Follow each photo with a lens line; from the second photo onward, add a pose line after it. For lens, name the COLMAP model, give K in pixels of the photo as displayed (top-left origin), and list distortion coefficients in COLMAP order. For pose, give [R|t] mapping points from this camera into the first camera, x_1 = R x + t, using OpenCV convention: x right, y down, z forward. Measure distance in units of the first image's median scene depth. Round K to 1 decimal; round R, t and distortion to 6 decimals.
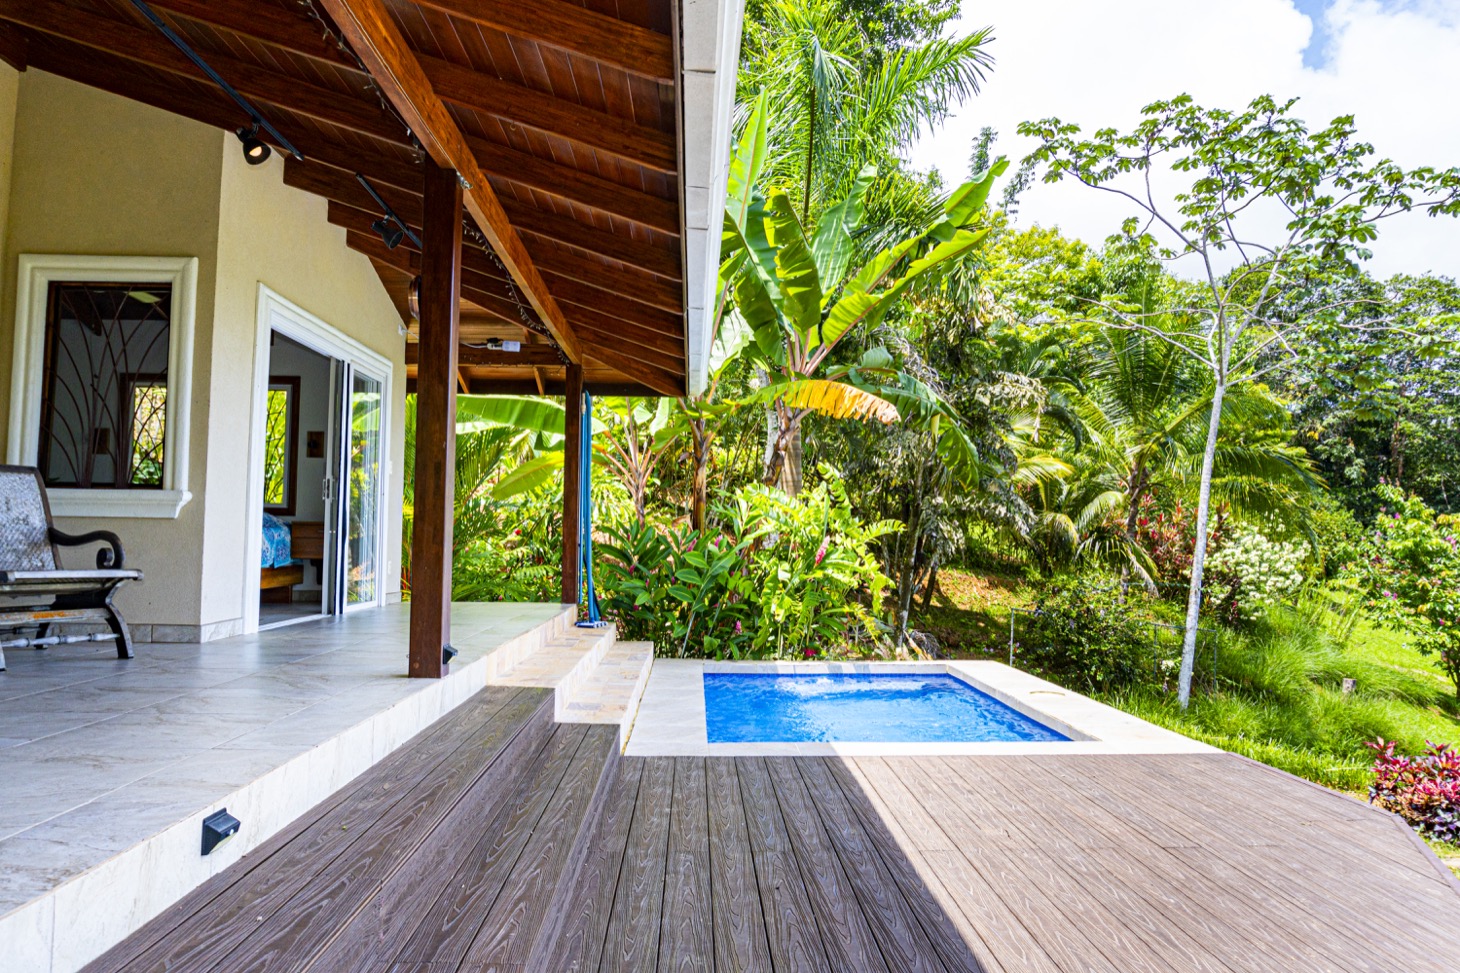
lens RADIAL K [[987.2, 0, 715.1], [0, 987.2, 484.4], [0, 0, 1]] dist [-0.032581, 0.010459]
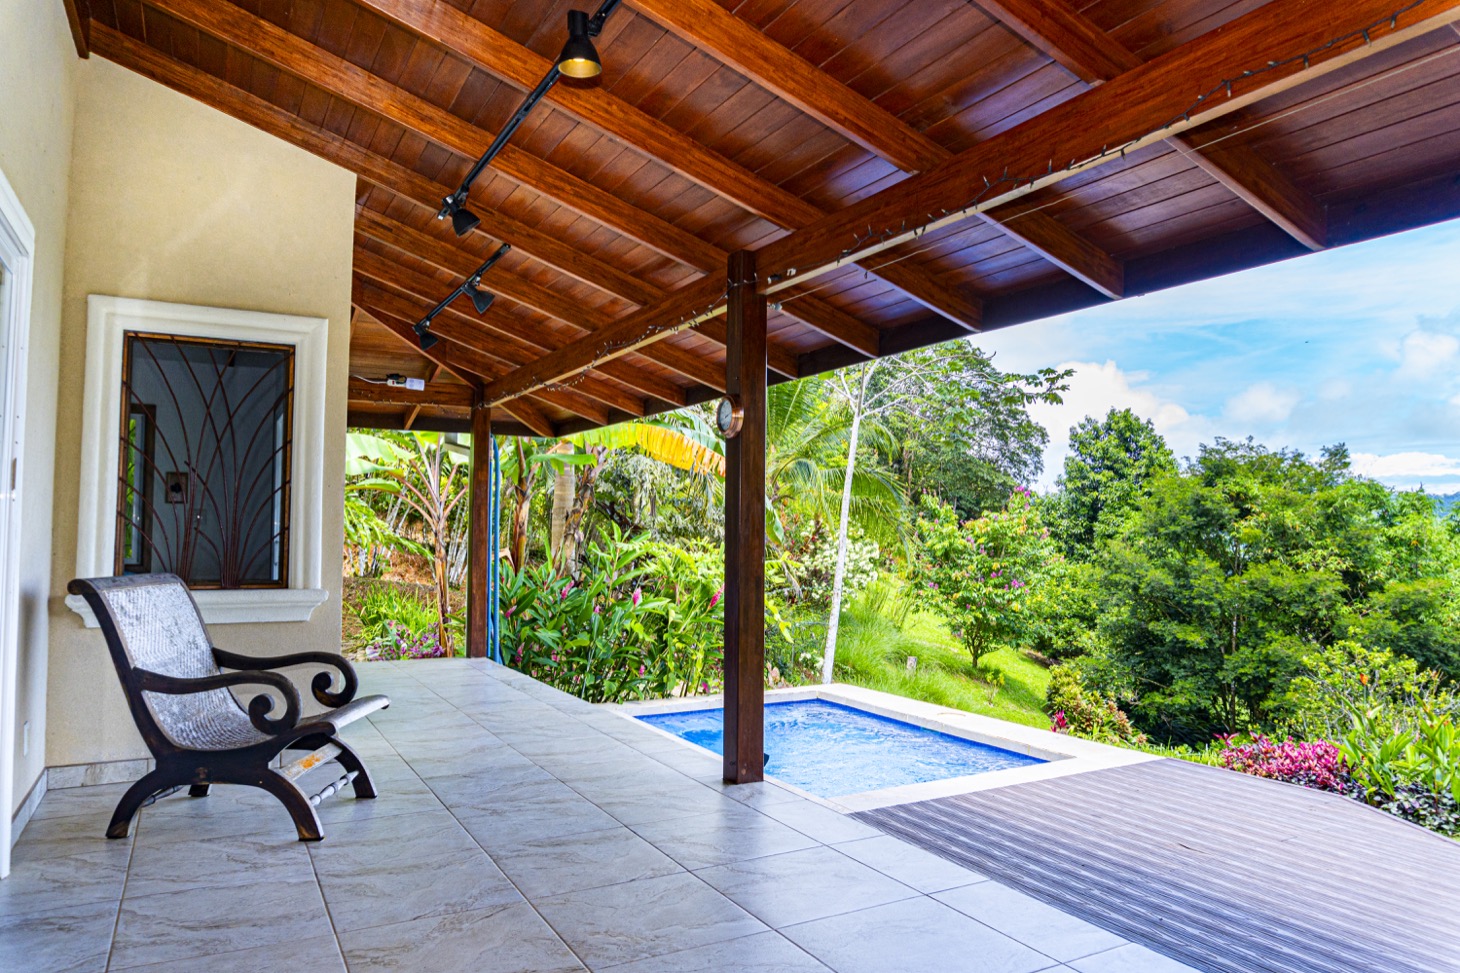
lens RADIAL K [[987.2, 0, 732.8], [0, 987.2, 485.8], [0, 0, 1]] dist [-0.032581, 0.010459]
pose [[0.891737, 0.016813, 0.452241, -0.102840], [-0.022597, 0.999717, 0.007390, -0.016882], [-0.451989, -0.016809, 0.891865, 0.009945]]
